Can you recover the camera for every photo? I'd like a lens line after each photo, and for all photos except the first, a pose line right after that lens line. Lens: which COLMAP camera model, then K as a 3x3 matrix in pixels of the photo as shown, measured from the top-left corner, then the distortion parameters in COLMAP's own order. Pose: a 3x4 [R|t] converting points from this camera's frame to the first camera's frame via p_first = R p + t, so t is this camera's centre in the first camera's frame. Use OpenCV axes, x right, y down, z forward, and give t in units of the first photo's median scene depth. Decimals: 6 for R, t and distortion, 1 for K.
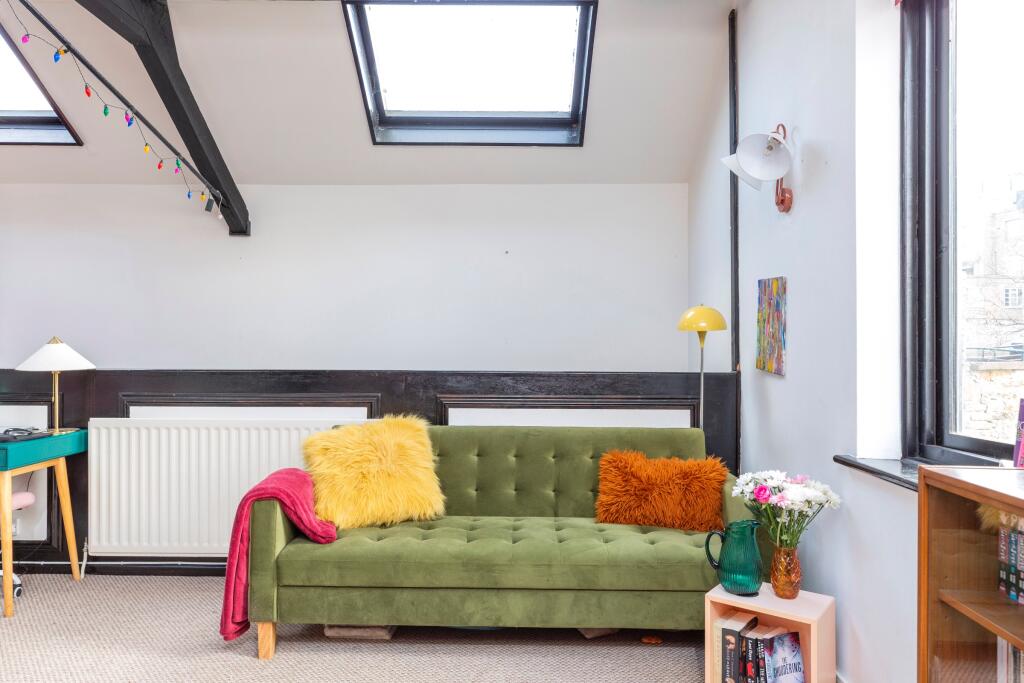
lens RADIAL K [[675.1, 0, 512.0], [0, 675.1, 341.5], [0, 0, 1]] dist [0.002311, 0.000365]
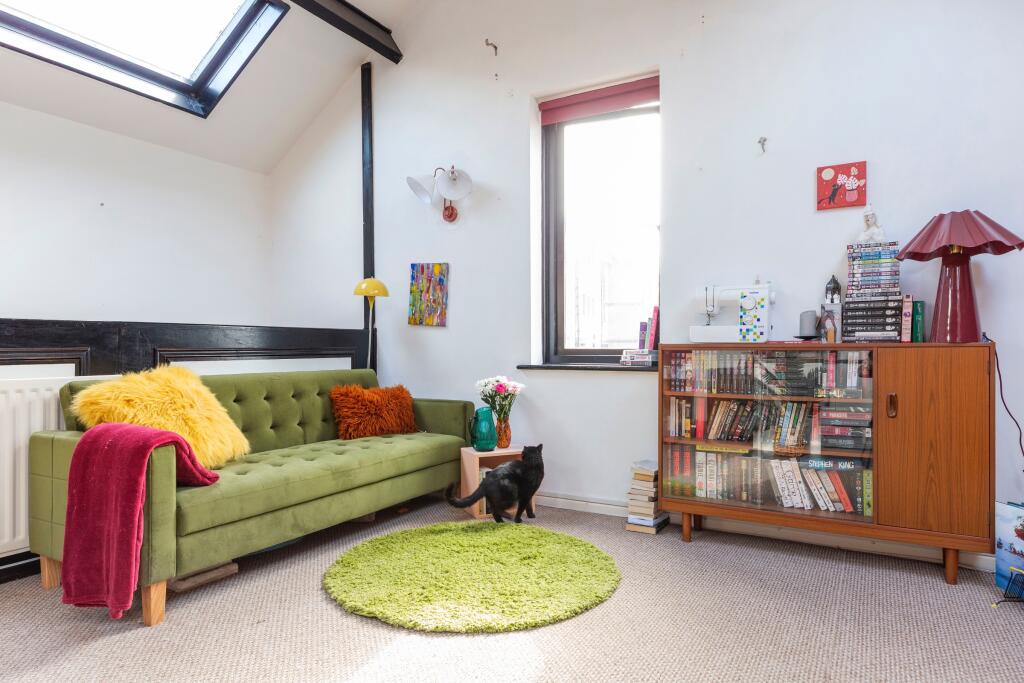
lens RADIAL K [[617.4, 0, 509.8], [0, 617.4, 347.0], [0, 0, 1]] dist [0.003491, 0.001278]
pose [[0.491259, -0.009894, 0.870957, -0.739882], [-0.004274, 0.999896, 0.013770, 0.074726], [-0.871003, -0.010487, 0.491165, 0.161542]]
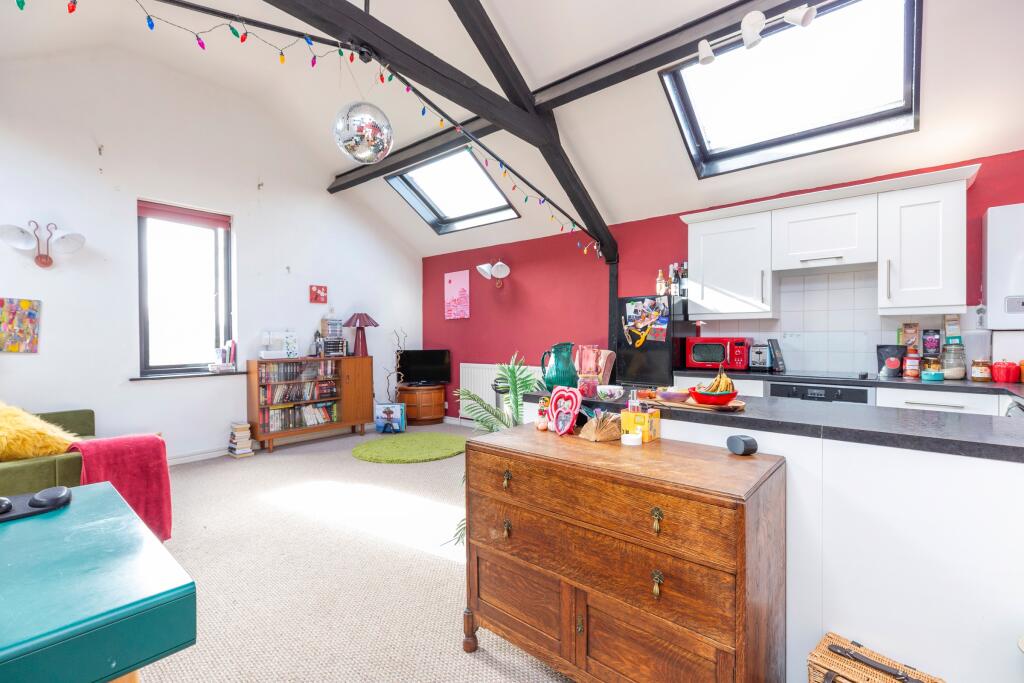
lens RADIAL K [[456.5, 0, 507.4], [0, 456.5, 342.4], [0, 0, 1]] dist [0.000099, 0.000114]
pose [[-0.766754, -0.014682, 0.641773, -1.366907], [-0.008866, 0.999885, 0.012281, -0.005631], [-0.641880, 0.003727, -0.766796, 1.090525]]
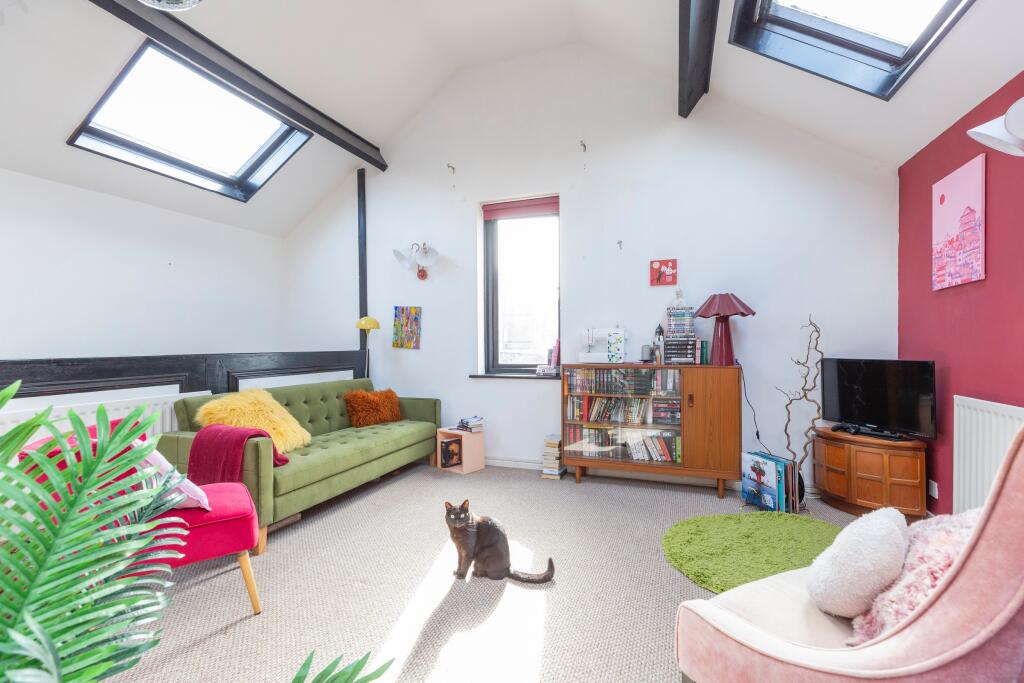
lens RADIAL K [[456.5, 0, 507.4], [0, 456.5, 342.4], [0, 0, 1]] dist [0.000099, 0.000114]
pose [[0.342910, -0.007500, 0.939338, -0.948360], [-0.001241, 0.999964, 0.008437, 0.013411], [-0.939368, -0.004058, 0.342888, 0.159686]]
